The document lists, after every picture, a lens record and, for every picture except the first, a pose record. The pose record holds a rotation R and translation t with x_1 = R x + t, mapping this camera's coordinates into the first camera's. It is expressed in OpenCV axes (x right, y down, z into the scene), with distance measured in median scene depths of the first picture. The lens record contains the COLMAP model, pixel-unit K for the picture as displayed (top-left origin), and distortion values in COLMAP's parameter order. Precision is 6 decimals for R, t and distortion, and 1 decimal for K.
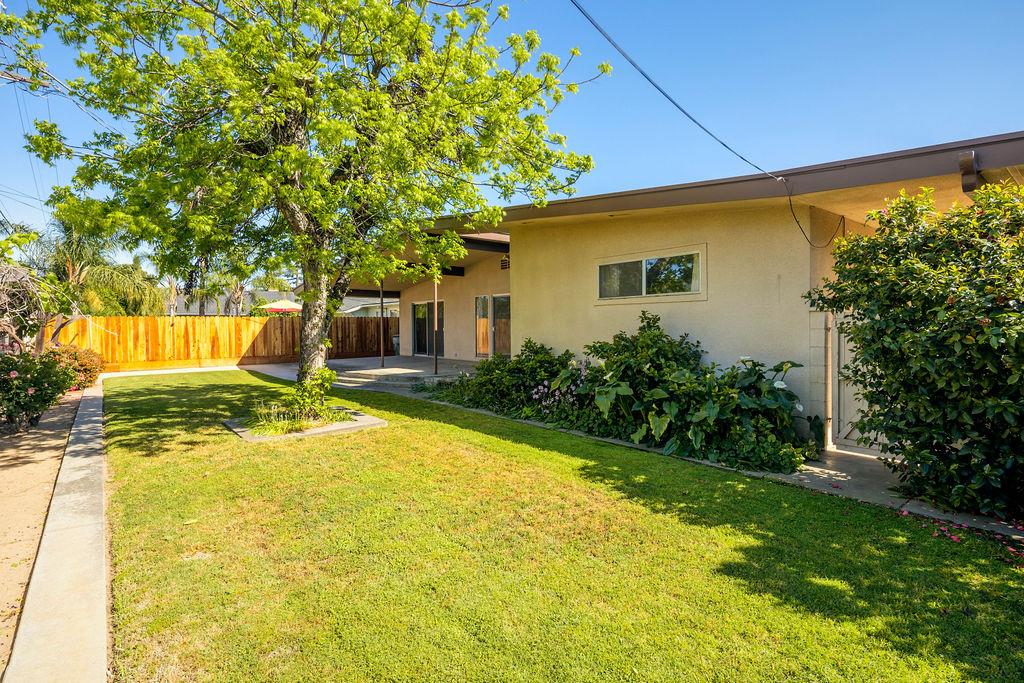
lens RADIAL K [[495.9, 0, 511.2], [0, 495.9, 340.5], [0, 0, 1]] dist [0.008117, -0.004191]
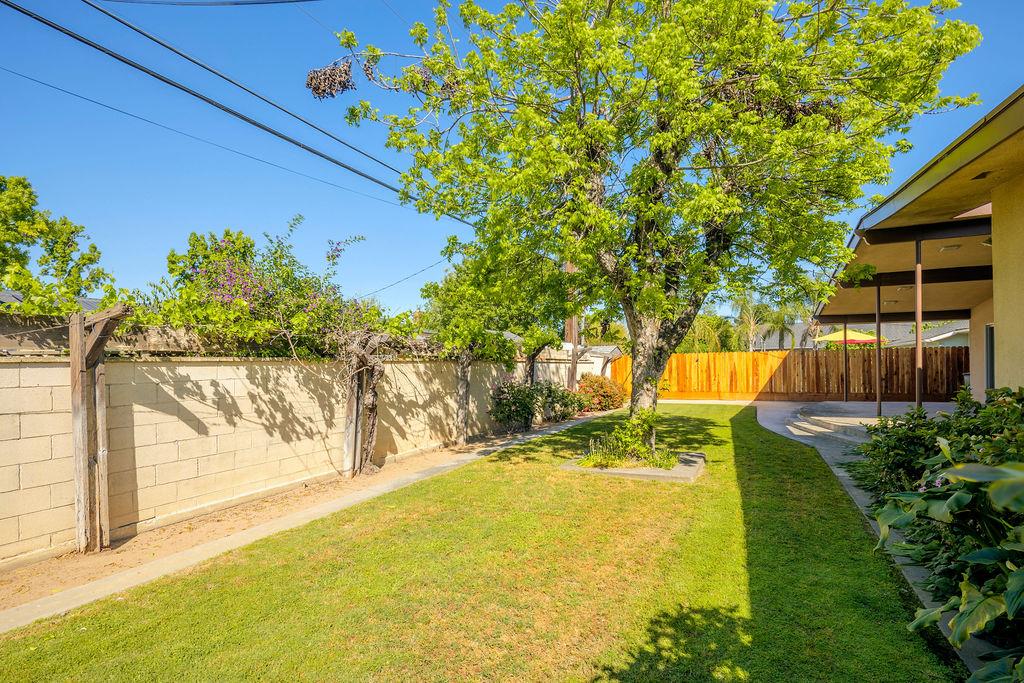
lens RADIAL K [[495.9, 0, 503.4], [0, 495.9, 365.8], [0, 0, 1]] dist [0.008117, -0.004191]
pose [[0.409108, 0.002833, -0.912482, 0.156902], [-0.016033, 0.999863, -0.004084, -0.007946], [0.912345, 0.016301, 0.409097, 0.142525]]
